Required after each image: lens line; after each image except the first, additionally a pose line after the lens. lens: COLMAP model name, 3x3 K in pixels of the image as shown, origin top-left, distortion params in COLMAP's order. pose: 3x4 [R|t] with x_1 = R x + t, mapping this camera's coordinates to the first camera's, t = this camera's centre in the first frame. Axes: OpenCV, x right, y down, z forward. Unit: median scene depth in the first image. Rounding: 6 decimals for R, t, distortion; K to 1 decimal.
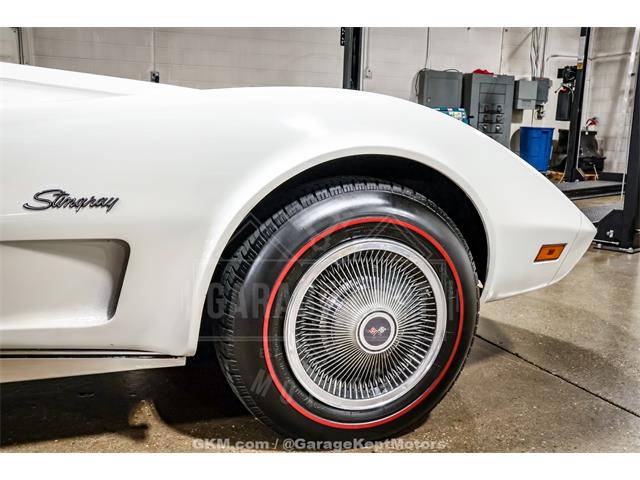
lens RADIAL K [[677.3, 0, 322.8], [0, 677.3, 239.4], [0, 0, 1]] dist [-0.080898, 0.330100]
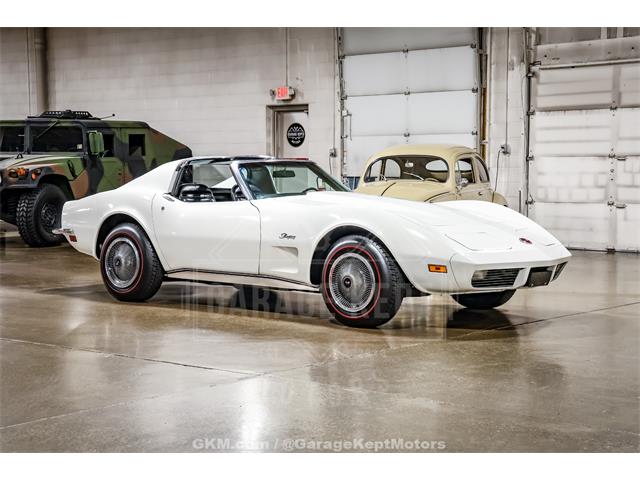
lens RADIAL K [[1178.0, 0, 319.9], [0, 1178.0, 238.9], [0, 0, 1]] dist [0.226794, 0.067424]
pose [[0.464594, 0.021795, -0.885255, 4.467803], [-0.134740, 0.989797, -0.046345, 0.191828], [0.875213, 0.140811, 0.462790, -1.512290]]
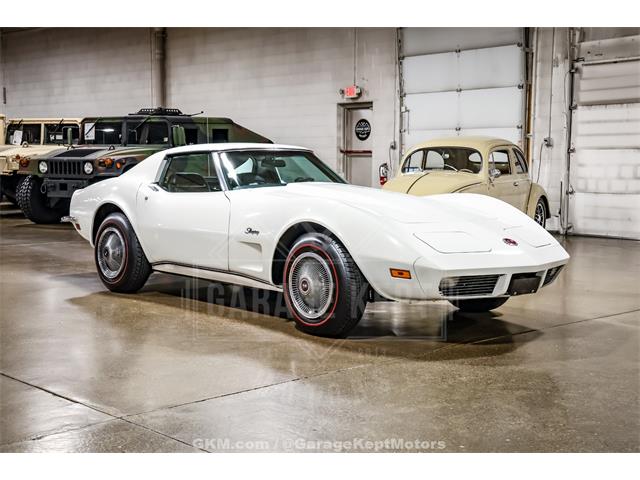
lens RADIAL K [[918.3, 0, 317.5], [0, 918.3, 239.8], [0, 0, 1]] dist [0.119114, 0.119722]
pose [[0.348391, 0.051555, -0.935930, 3.352289], [-0.152539, 0.988295, -0.002342, -0.044319], [0.924854, 0.143582, 0.352178, -0.268136]]
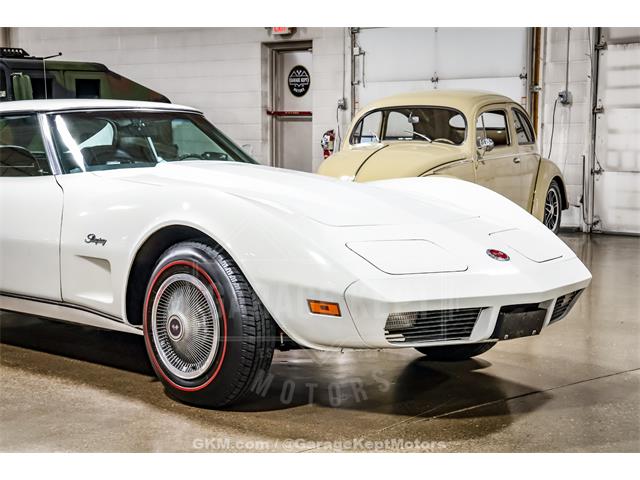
lens RADIAL K [[1281.3, 0, 311.7], [0, 1281.3, 240.2], [0, 0, 1]] dist [0.265723, 0.331469]
pose [[0.392770, 0.051723, -0.918181, 3.011781], [-0.145099, 0.989397, -0.006335, -0.105322], [0.908118, 0.135715, 0.396111, -0.006630]]
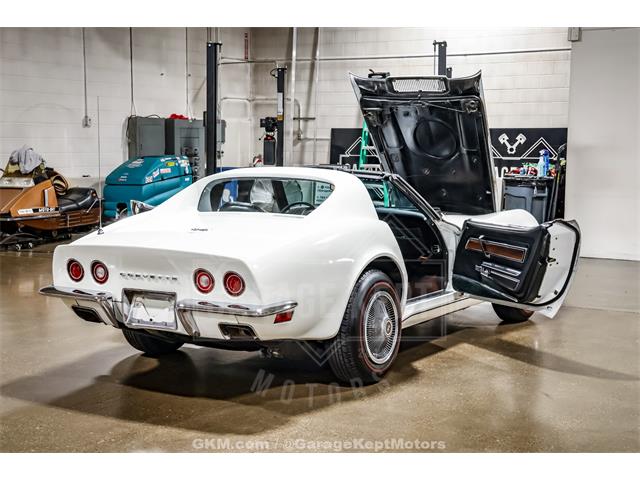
lens RADIAL K [[994.1, 0, 318.4], [0, 994.1, 231.3], [0, 0, 1]] dist [0.147751, 0.129602]
pose [[0.795148, -0.081213, 0.600953, -3.555478], [0.117506, 0.992844, -0.021303, -0.121221], [-0.594922, 0.087555, 0.799000, -2.231167]]
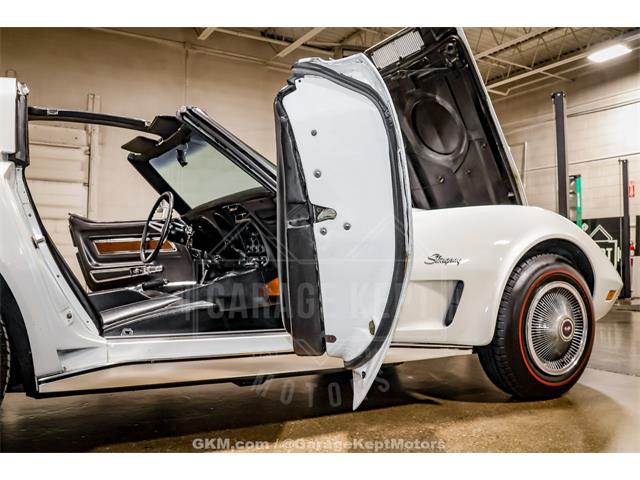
lens RADIAL K [[557.8, 0, 322.4], [0, 557.8, 241.7], [0, 0, 1]] dist [-0.118588, 0.078494]
pose [[0.989779, -0.018482, 0.141407, -0.771666], [0.046820, 0.978719, -0.199795, 0.160986], [-0.134705, 0.204373, 0.969580, -0.428455]]
